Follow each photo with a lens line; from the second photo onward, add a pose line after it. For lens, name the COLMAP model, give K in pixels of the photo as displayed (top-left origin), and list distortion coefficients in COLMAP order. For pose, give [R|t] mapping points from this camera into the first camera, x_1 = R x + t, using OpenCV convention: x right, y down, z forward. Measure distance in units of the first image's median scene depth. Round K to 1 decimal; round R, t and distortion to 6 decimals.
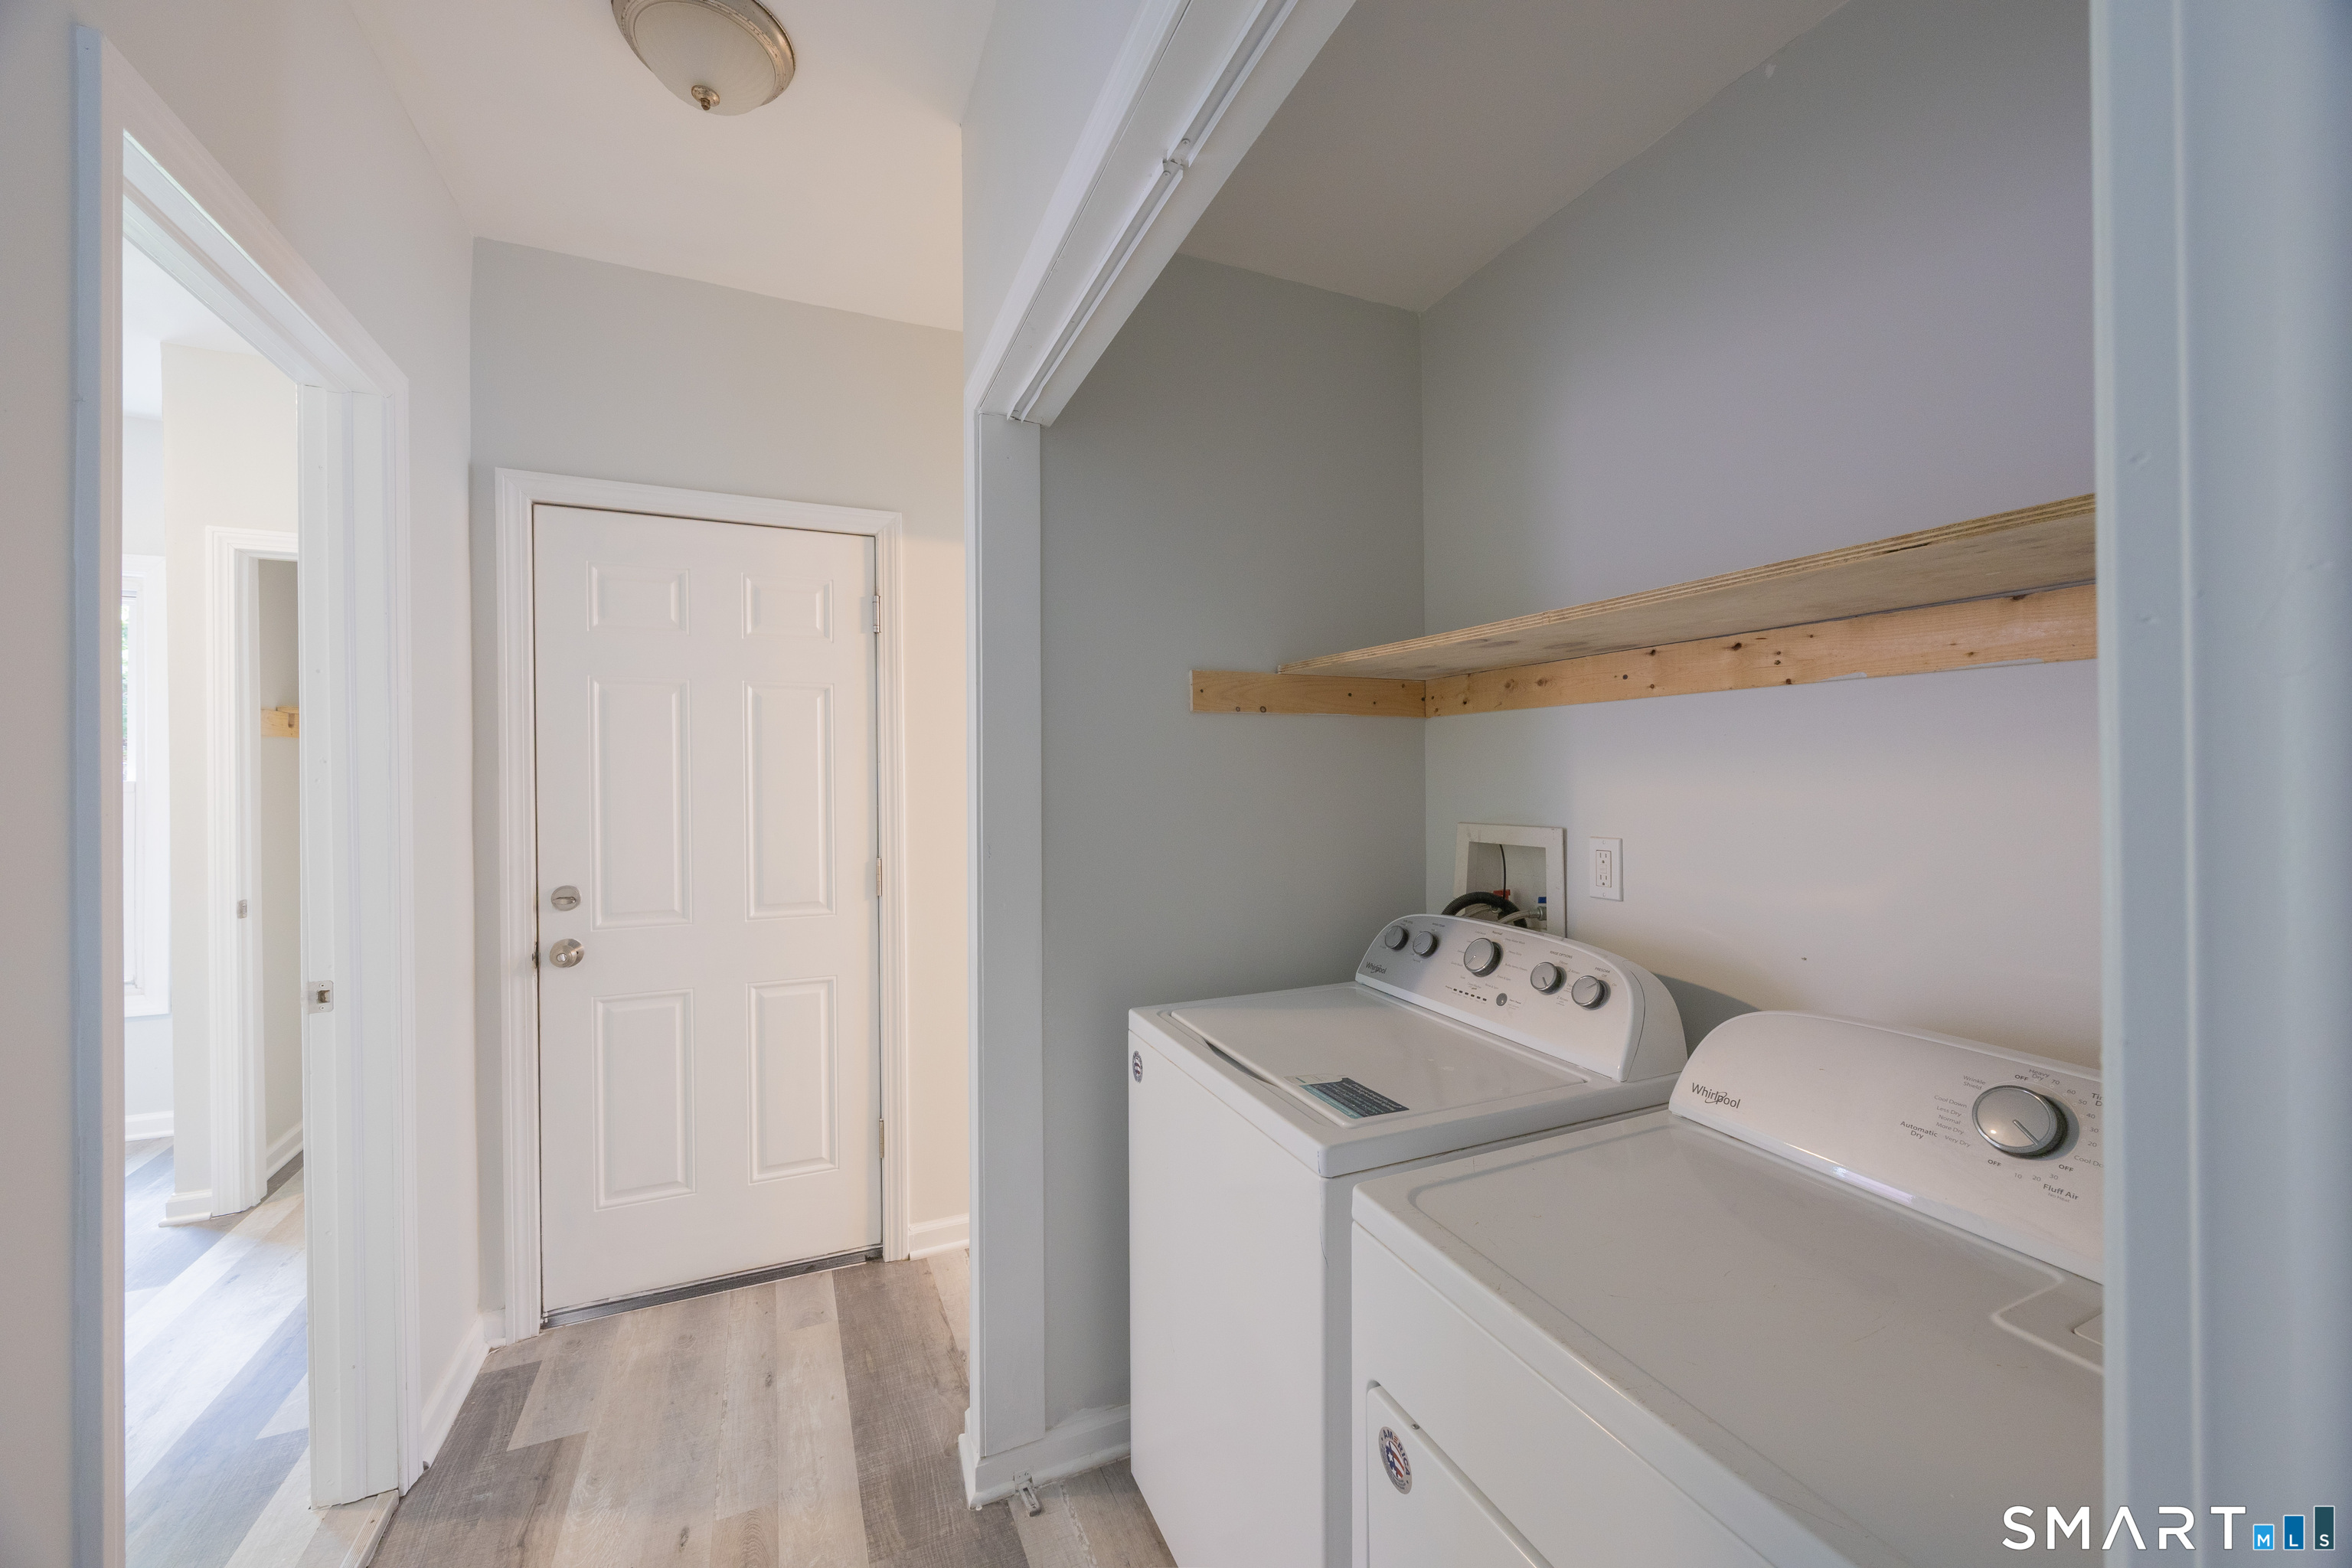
lens RADIAL K [[908.8, 0, 1176.0], [0, 908.8, 784.0], [0, 0, 1]] dist [0.000974, 0.000251]
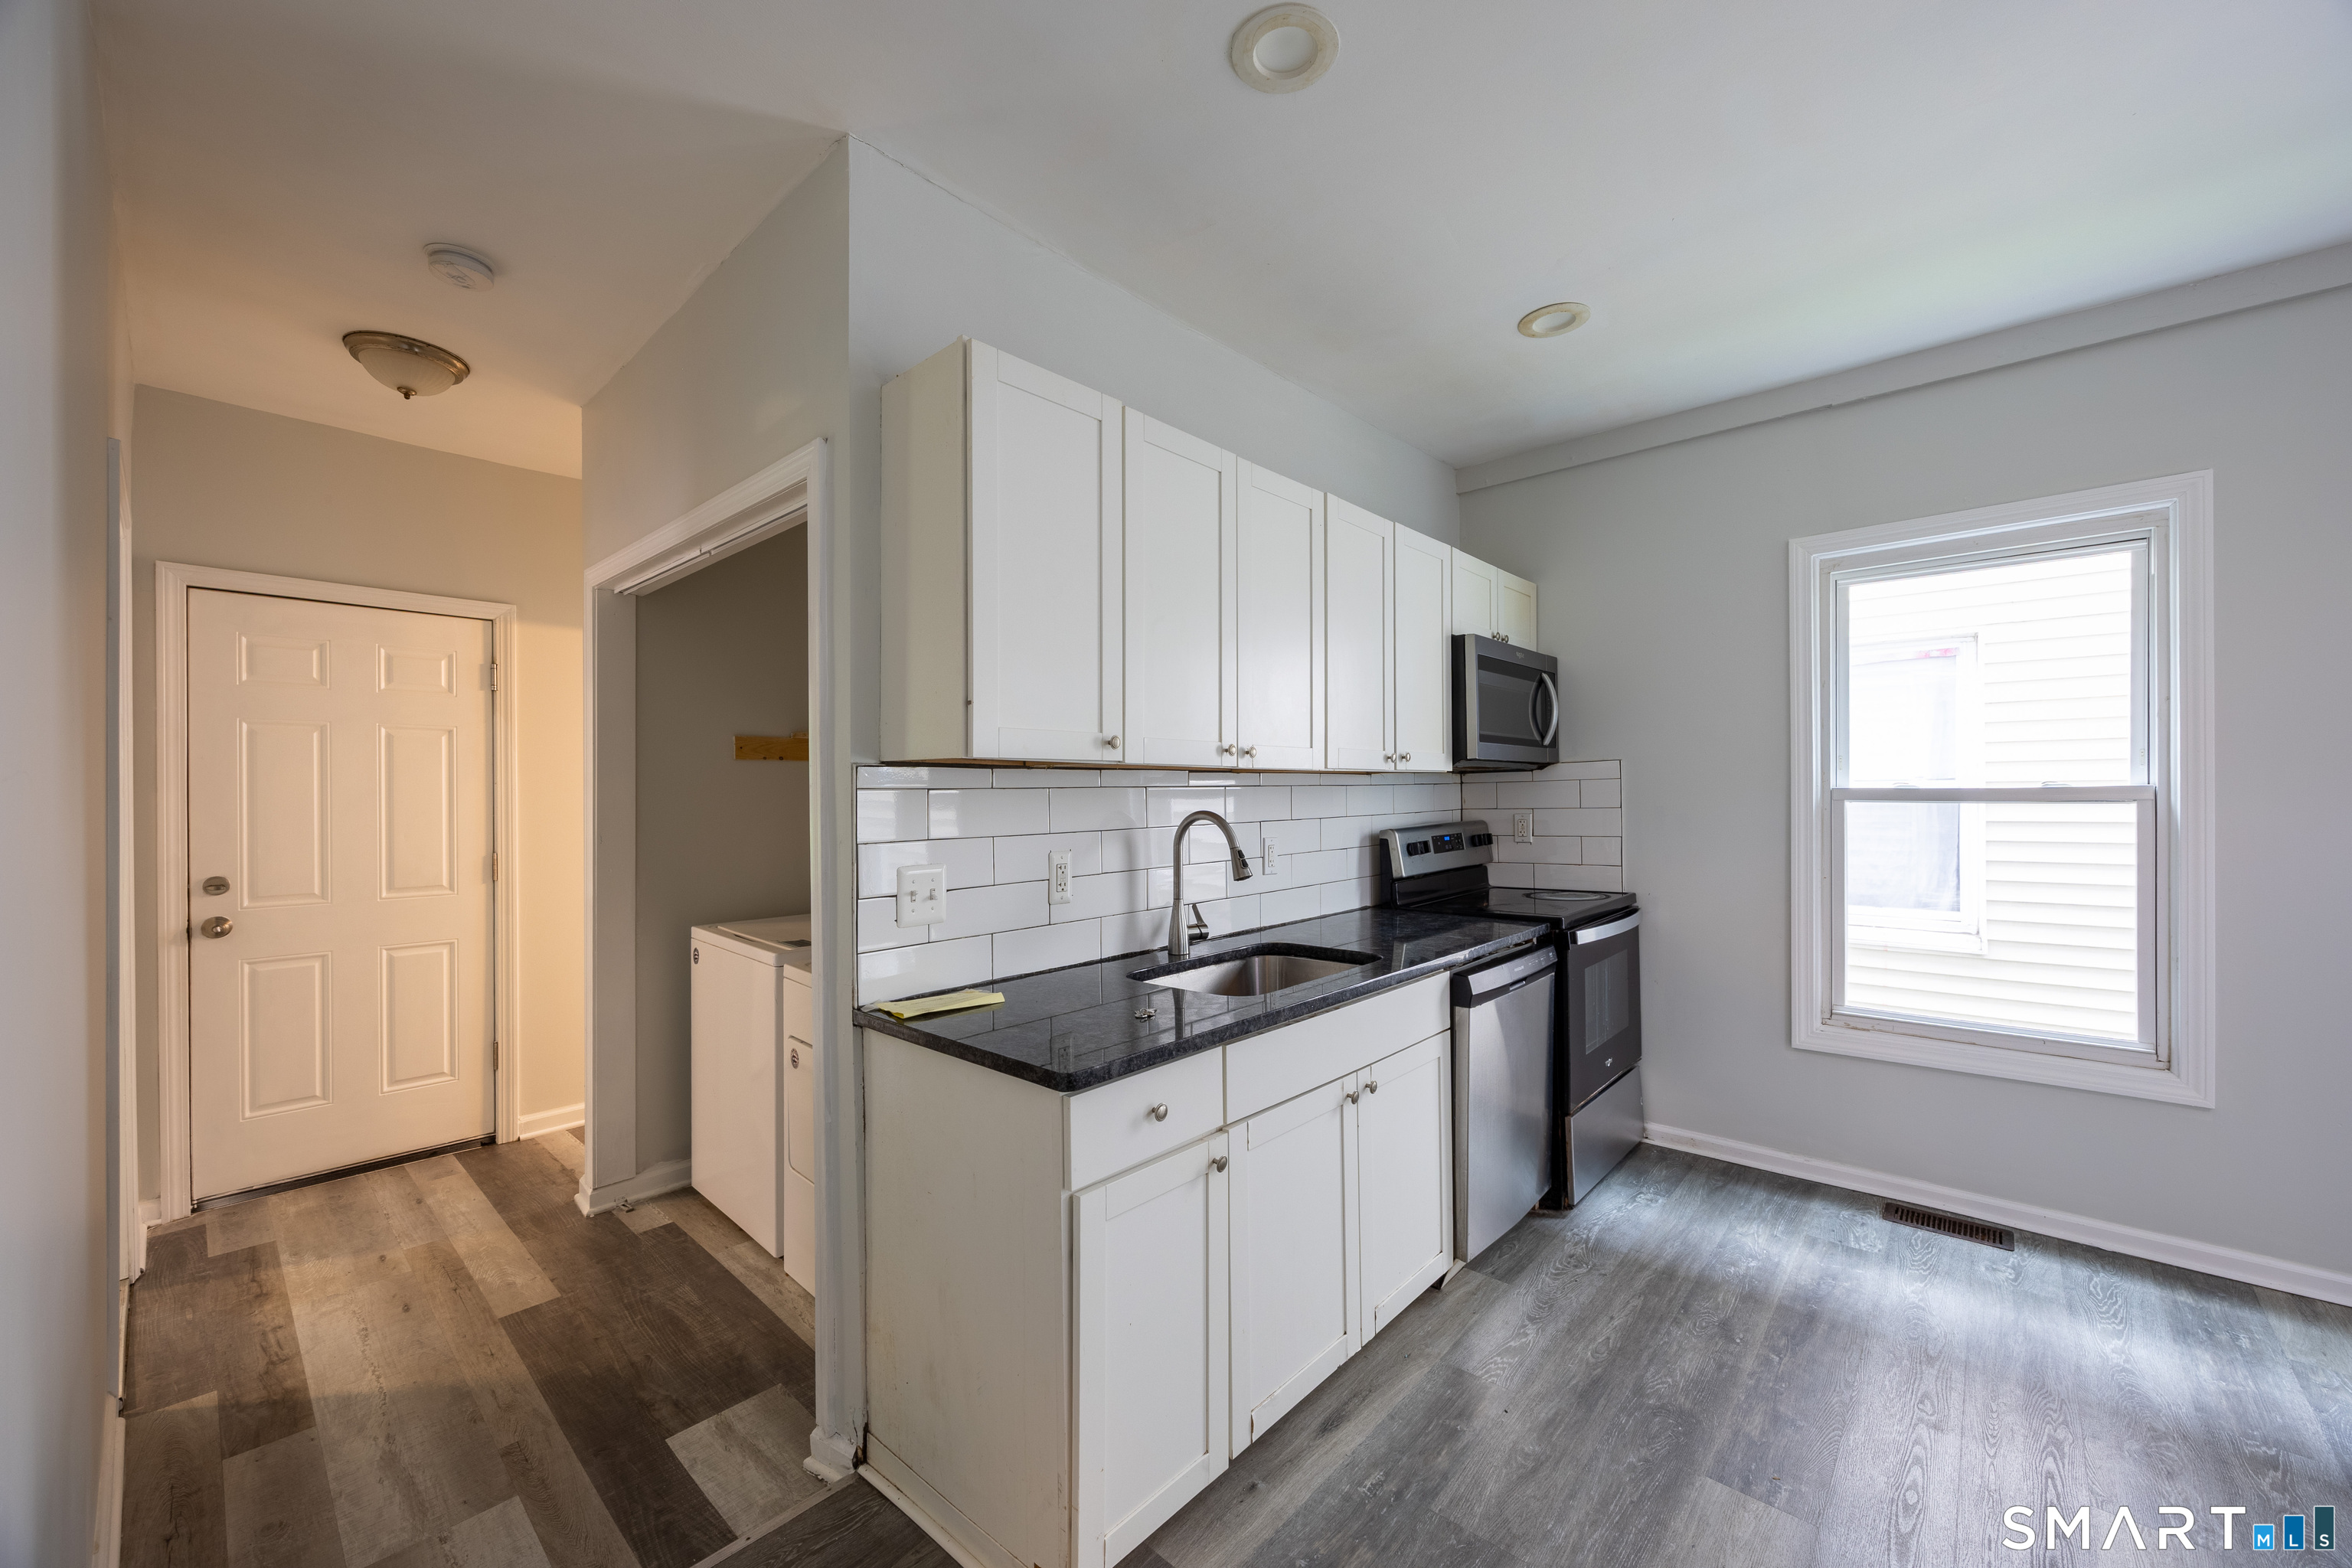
lens RADIAL K [[924.5, 0, 1190.9], [0, 924.5, 792.0], [0, 0, 1]] dist [0.001199, -0.000229]
pose [[0.915990, 0.004511, 0.401176, 0.087802], [-0.003467, 0.999988, -0.003329, -0.011530], [-0.401186, 0.001658, 0.915995, -0.798125]]
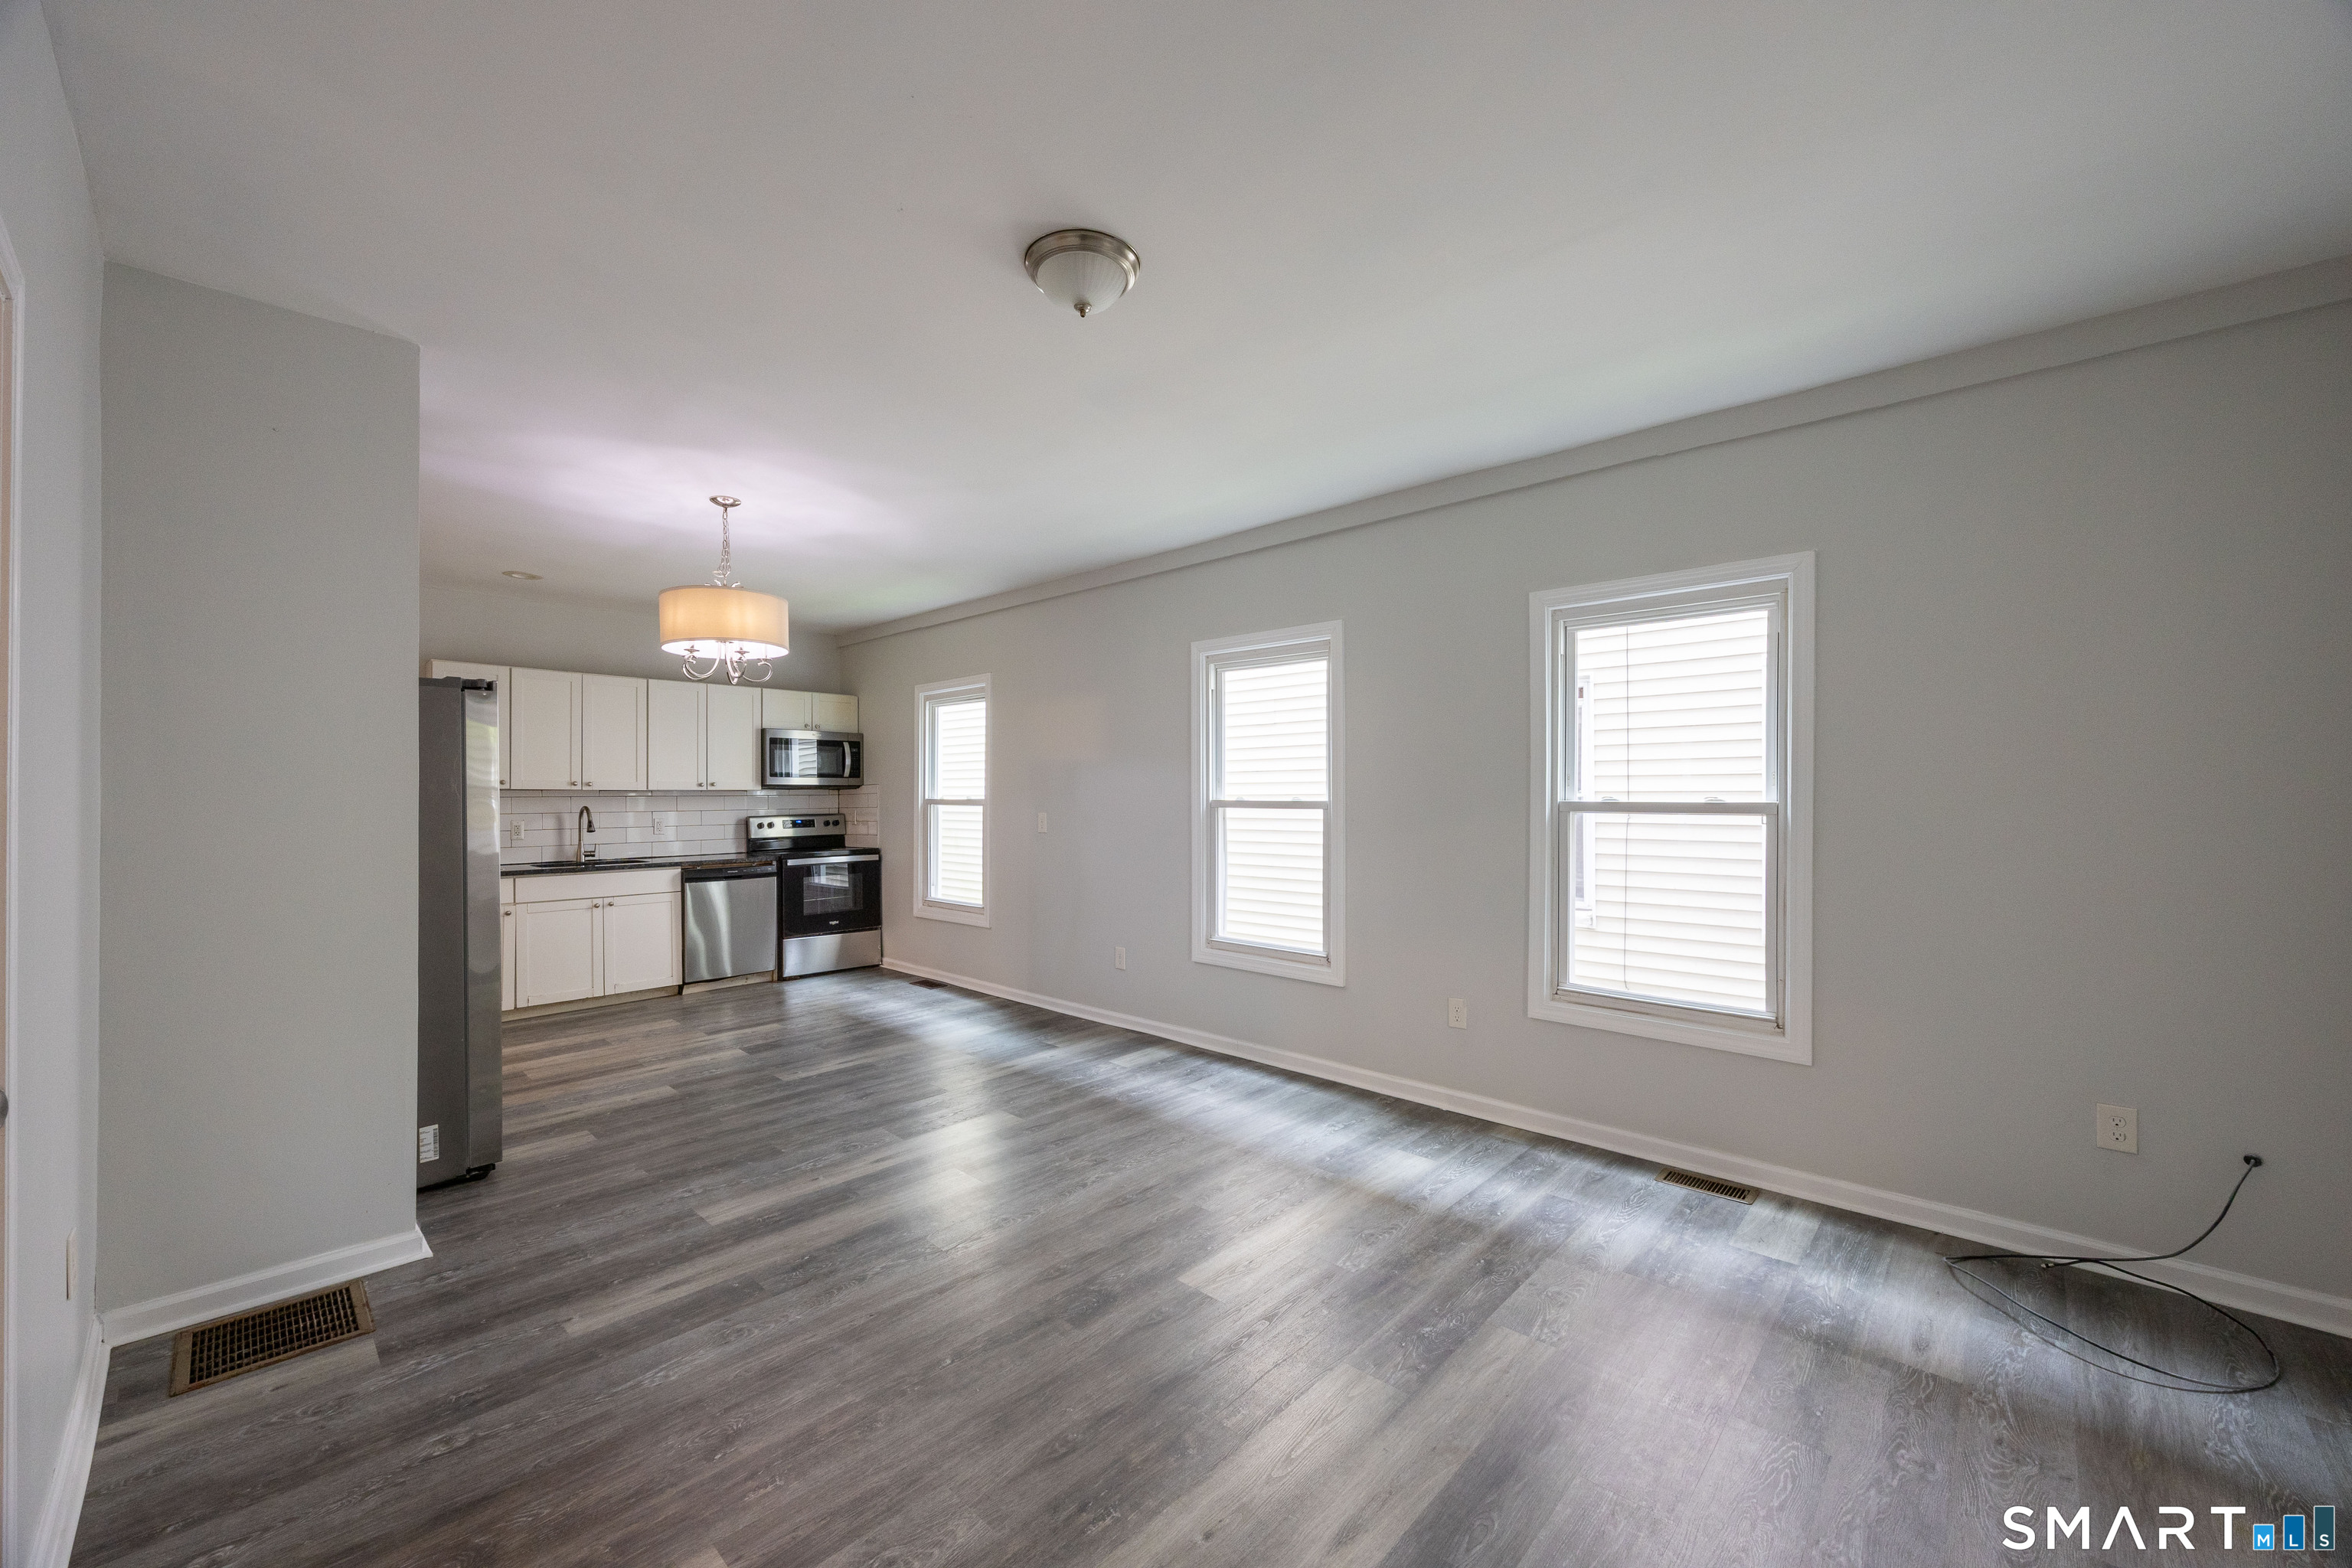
lens RADIAL K [[920.0, 0, 1165.7], [0, 920.0, 801.4], [0, 0, 1]] dist [-0.000647, -0.000086]
pose [[0.926459, 0.011860, 0.376209, 1.033249], [-0.011158, 0.999930, -0.004045, -0.014499], [-0.376231, -0.000450, 0.926526, -2.854823]]
